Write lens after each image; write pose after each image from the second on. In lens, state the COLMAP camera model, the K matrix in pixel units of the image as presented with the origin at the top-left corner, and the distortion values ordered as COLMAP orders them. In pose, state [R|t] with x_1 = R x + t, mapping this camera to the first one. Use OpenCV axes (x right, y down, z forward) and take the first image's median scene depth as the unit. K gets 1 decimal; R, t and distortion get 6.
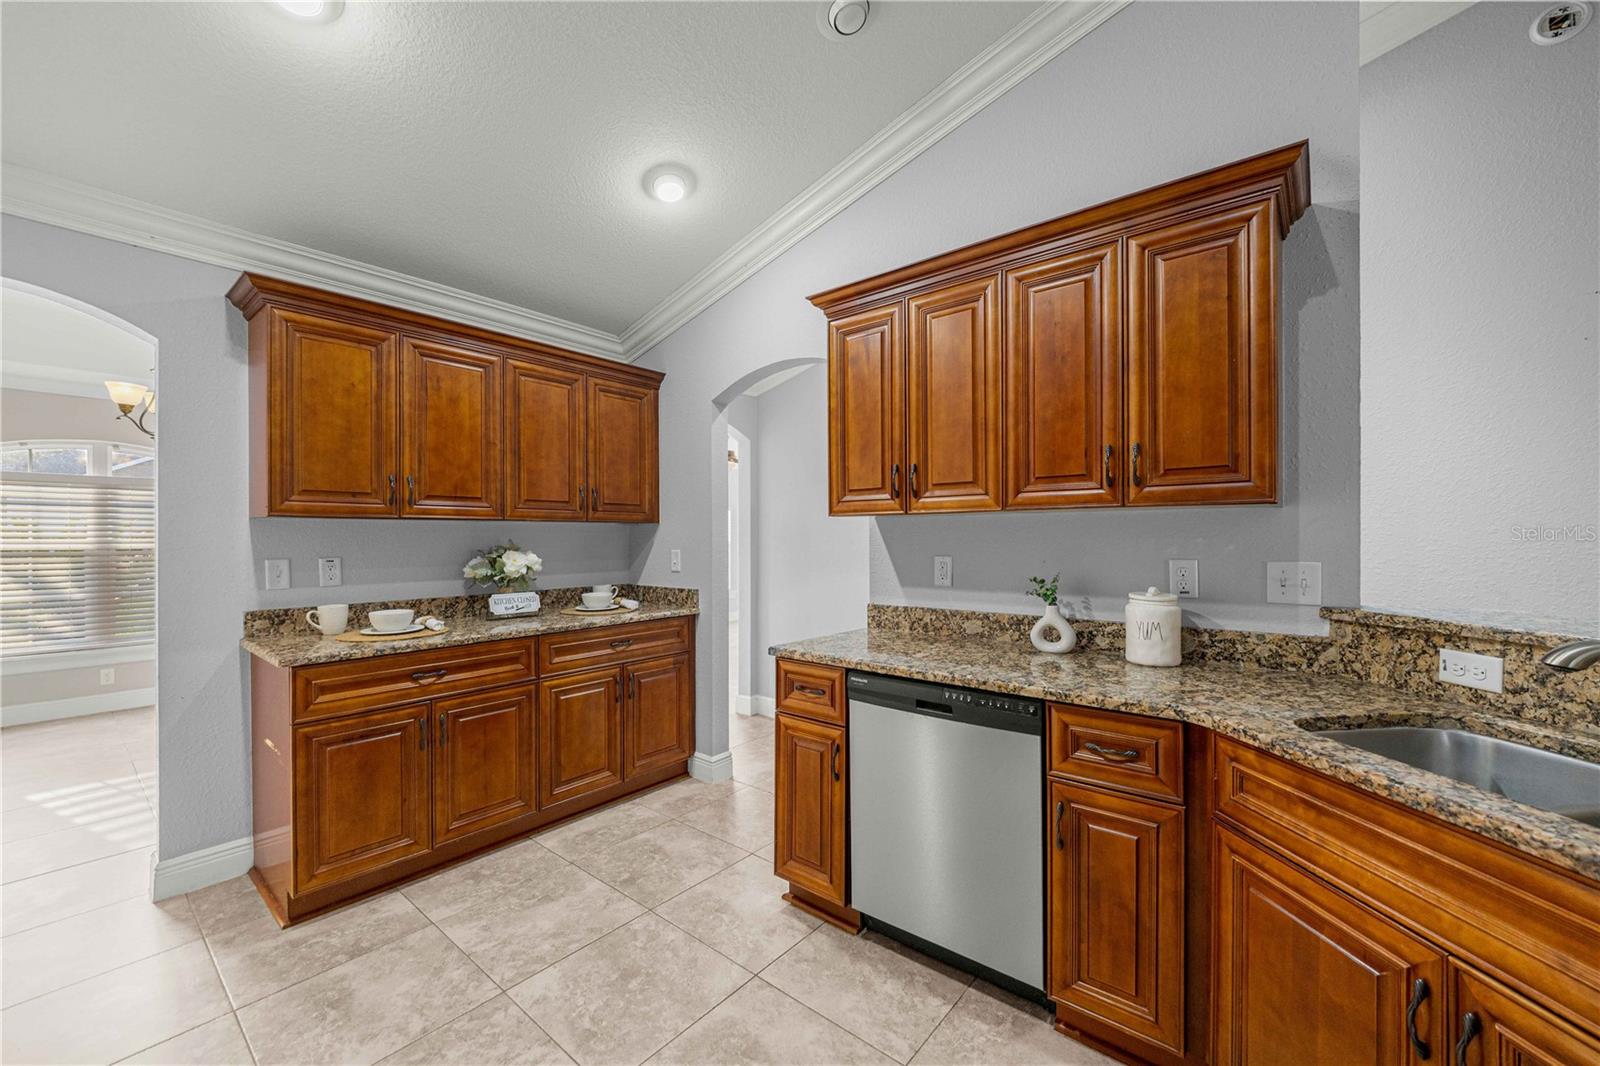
lens RADIAL K [[632.2, 0, 800.9], [0, 632.2, 537.7], [0, 0, 1]] dist [0.000561, 0.000286]
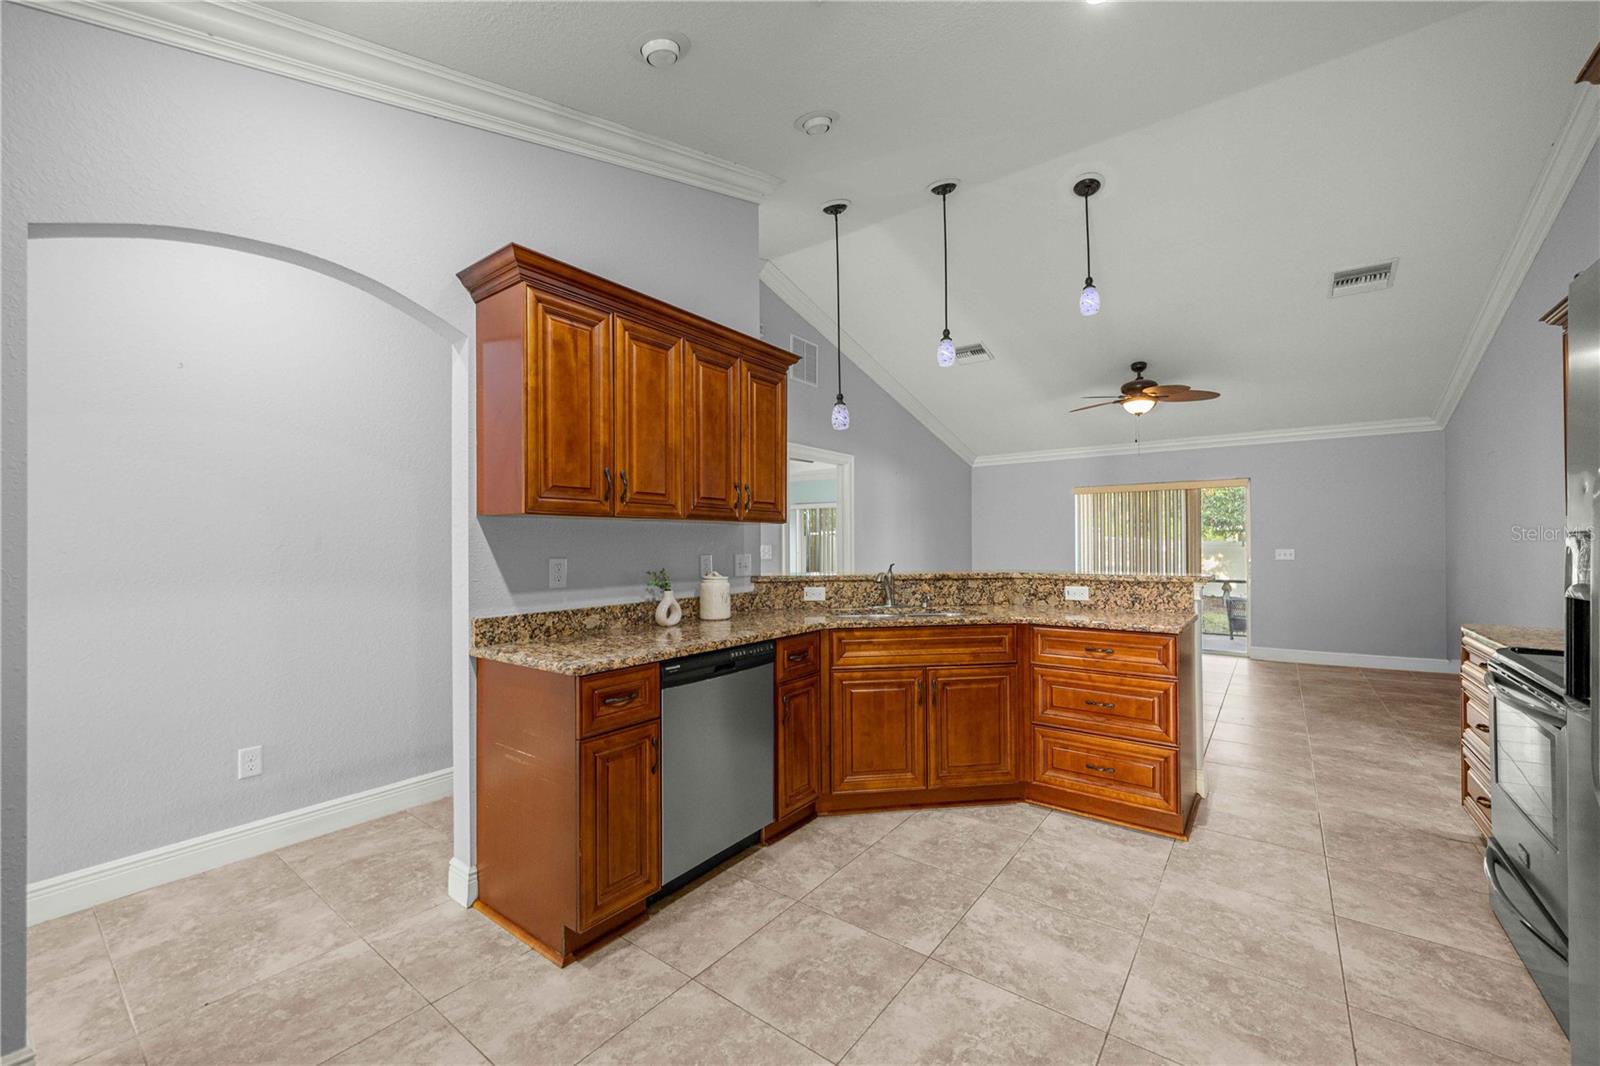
lens RADIAL K [[632.2, 0, 800.9], [0, 632.2, 537.7], [0, 0, 1]] dist [0.000561, 0.000286]
pose [[-0.038880, 0.013956, 0.999146, -0.958592], [0.006739, 0.999883, -0.013704, 0.014134], [-0.999221, 0.006200, -0.038969, 0.769578]]
